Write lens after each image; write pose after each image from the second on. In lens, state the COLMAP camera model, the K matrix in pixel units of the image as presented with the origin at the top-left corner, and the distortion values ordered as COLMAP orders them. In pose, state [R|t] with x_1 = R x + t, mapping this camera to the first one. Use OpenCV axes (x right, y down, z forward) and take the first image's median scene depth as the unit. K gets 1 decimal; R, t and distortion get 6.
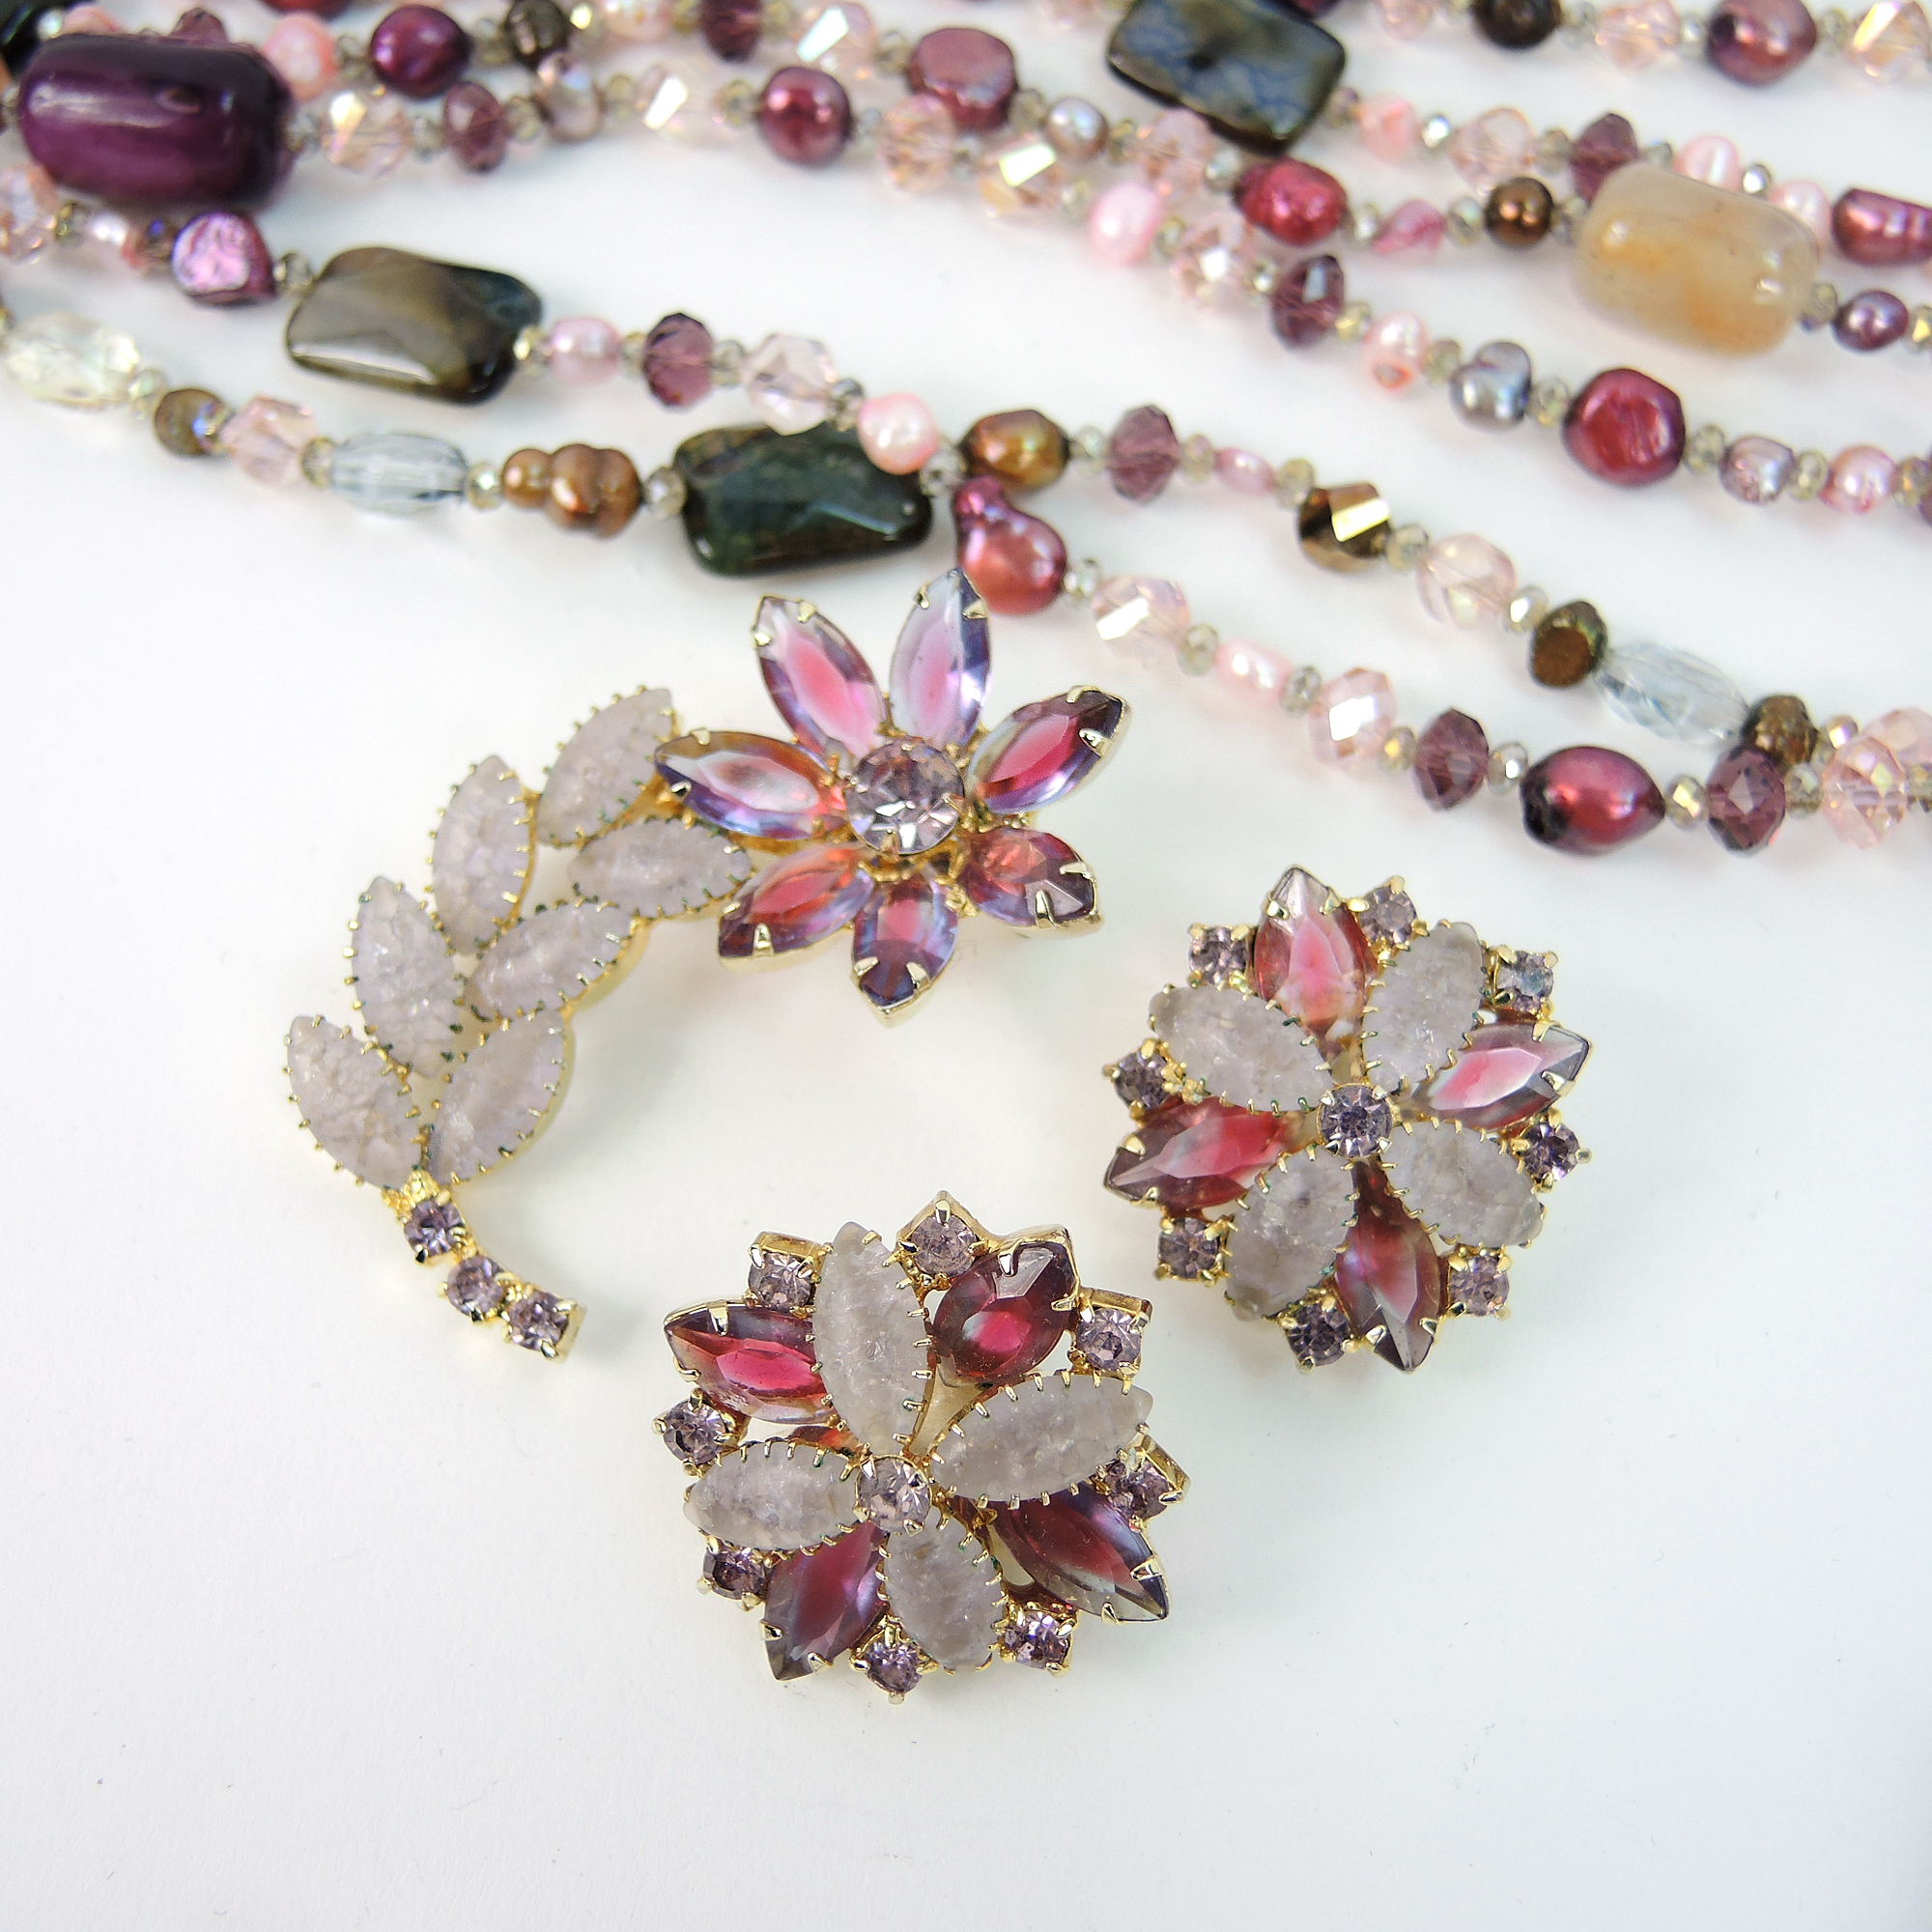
lens RADIAL K [[2237.1, 0, 967.8], [0, 2237.1, 963.8], [0, 0, 1]] dist [-0.094235, 0.000000]
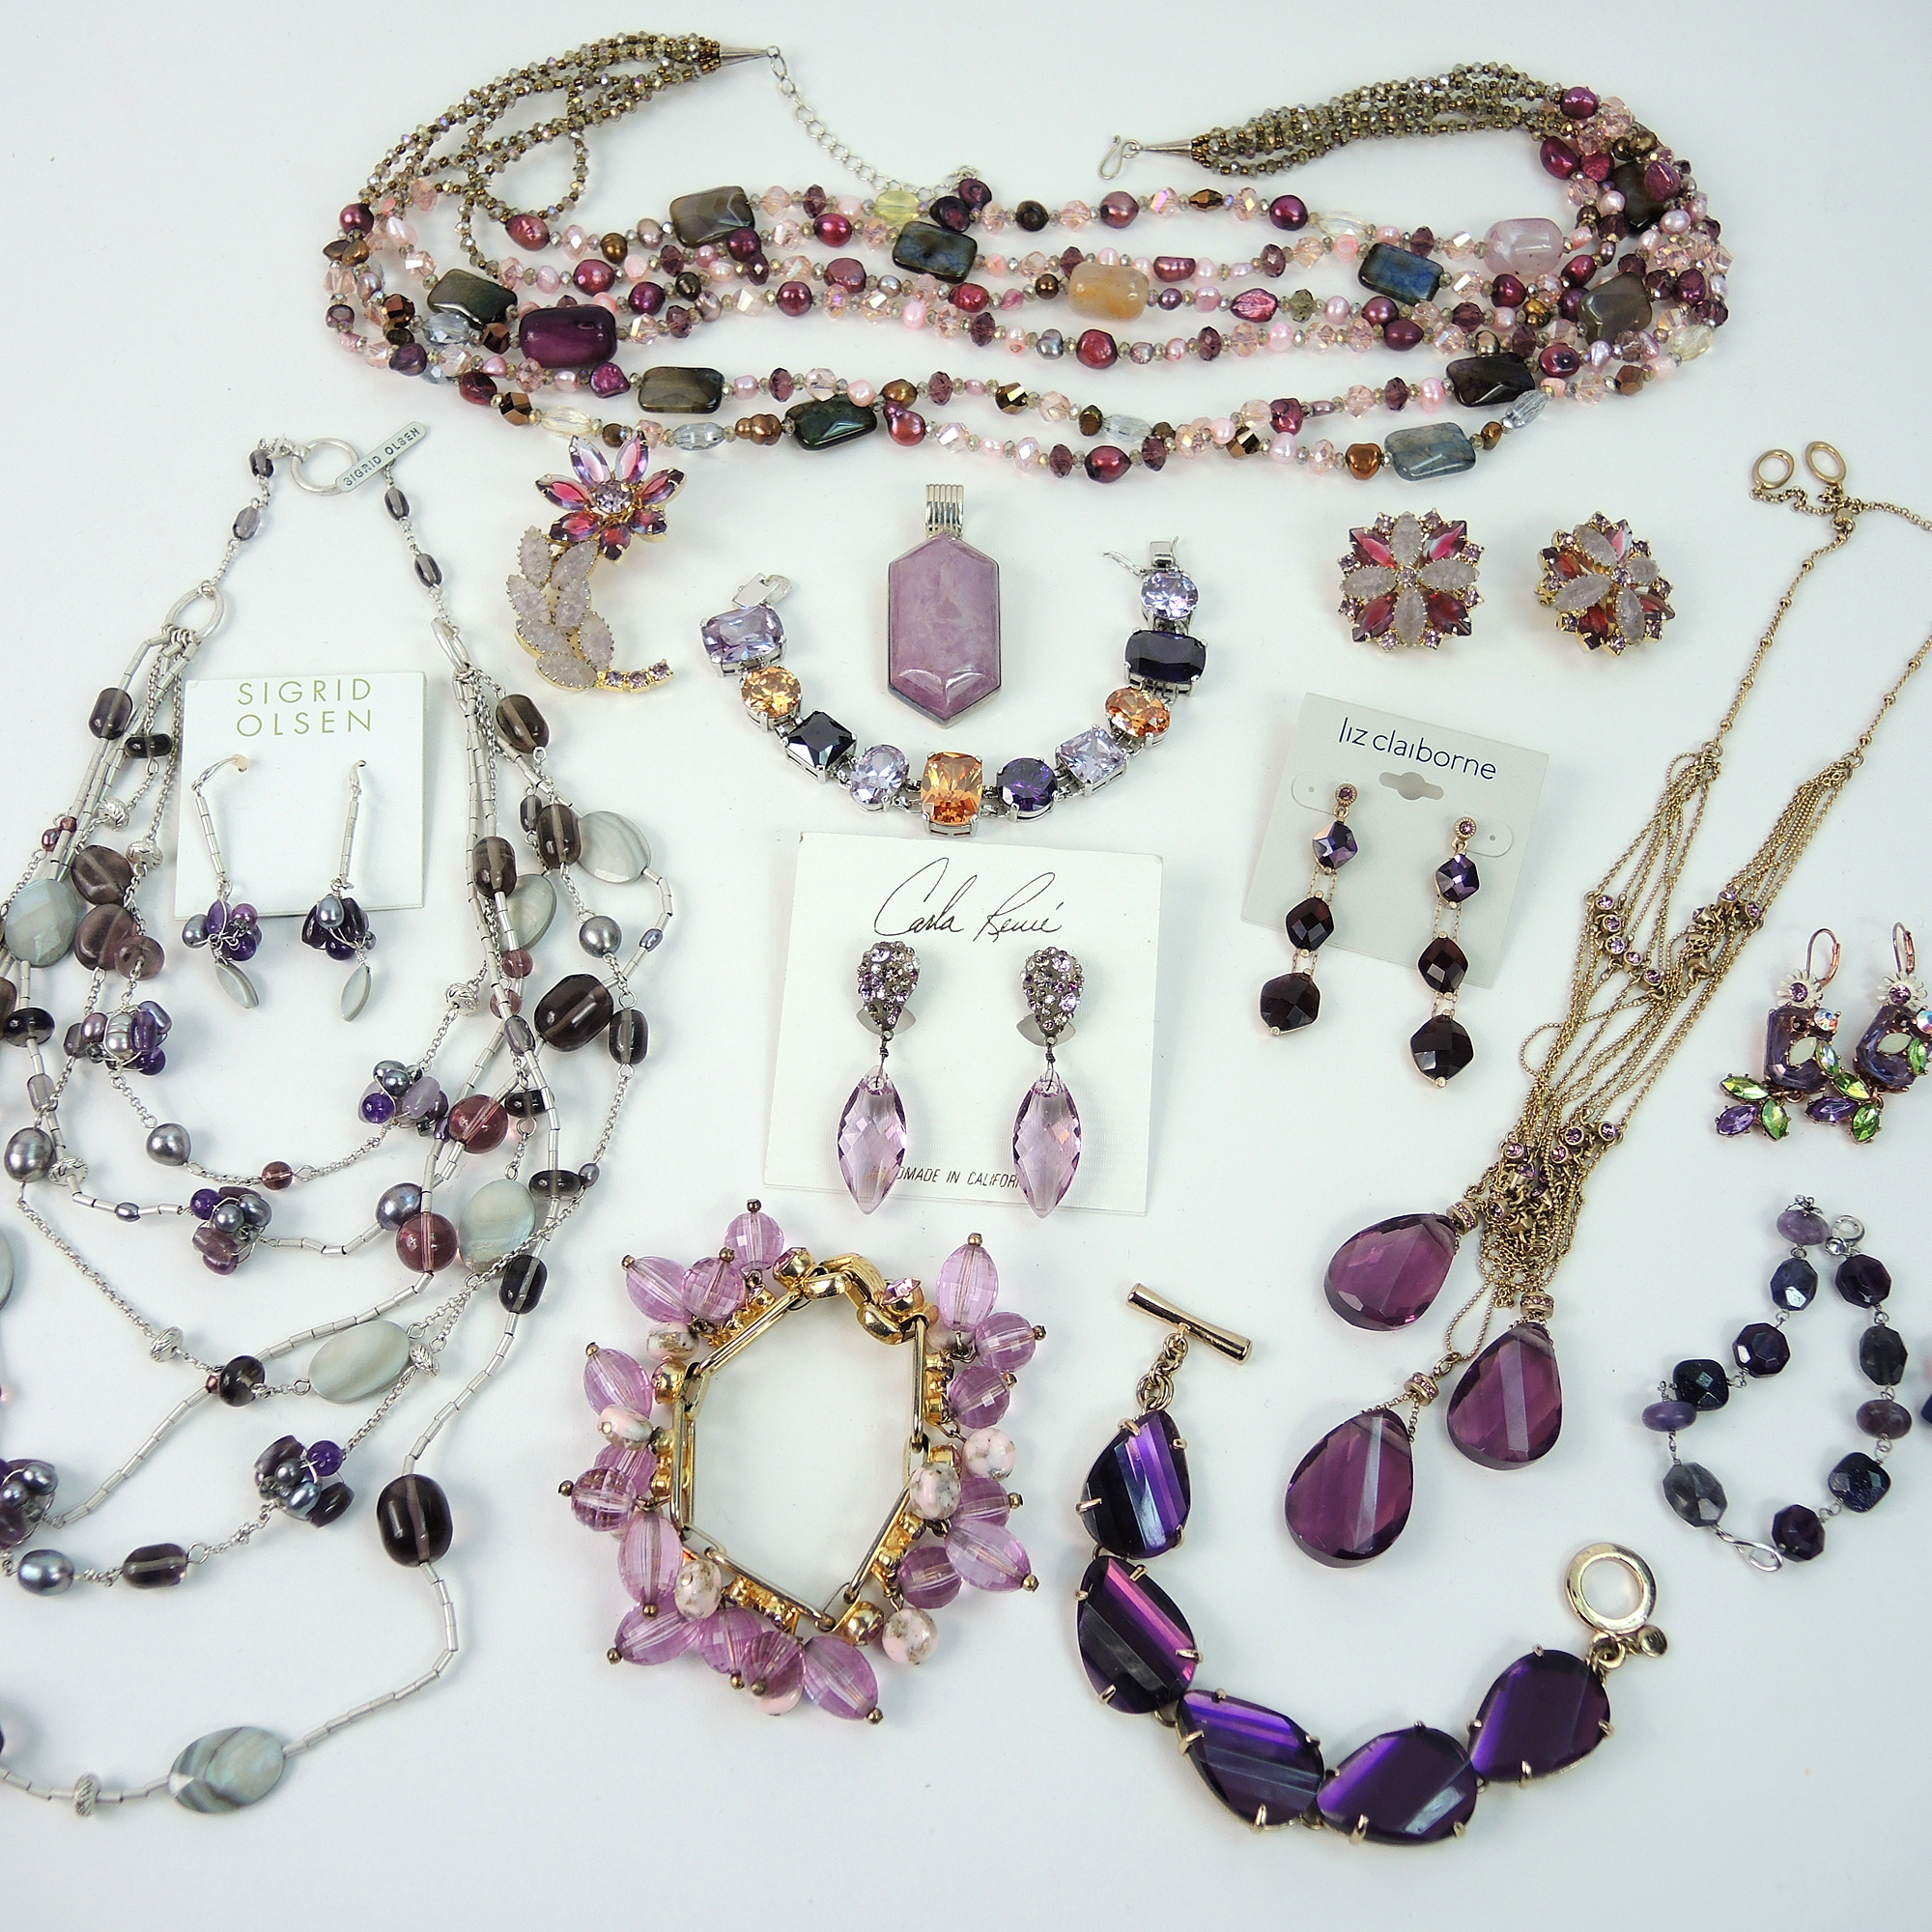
lens RADIAL K [[2237.1, 0, 964.2], [0, 2237.1, 968.9], [0, 0, 1]] dist [-0.094235, 0.000000]
pose [[0.971657, -0.206852, 0.114433, -0.395646], [0.213388, 0.975786, -0.048027, 0.686355], [-0.101727, 0.071084, 0.992269, -1.917730]]
